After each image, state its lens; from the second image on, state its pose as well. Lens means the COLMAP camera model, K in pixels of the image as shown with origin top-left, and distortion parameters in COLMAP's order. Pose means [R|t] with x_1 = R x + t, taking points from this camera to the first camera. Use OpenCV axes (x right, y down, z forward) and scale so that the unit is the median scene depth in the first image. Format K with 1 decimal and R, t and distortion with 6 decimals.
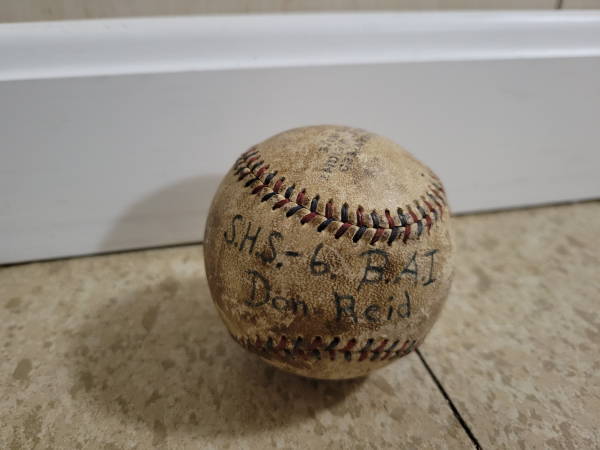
lens RADIAL K [[456.6, 0, 300.0], [0, 456.6, 225.0], [0, 0, 1]] dist [-0.037462, -0.000083]
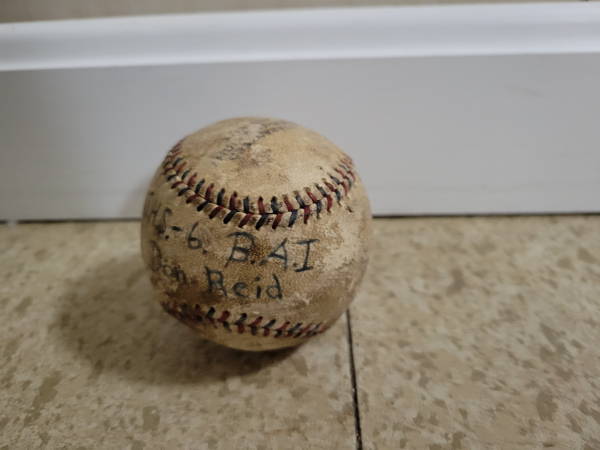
lens RADIAL K [[454.5, 0, 301.2], [0, 454.5, 218.0], [0, 0, 1]] dist [-0.039089, 0.006427]
pose [[0.969620, 0.092839, -0.226313, 0.452552], [-0.089847, 0.995678, 0.023505, -0.015341], [0.227517, -0.002457, 0.973771, -0.029343]]
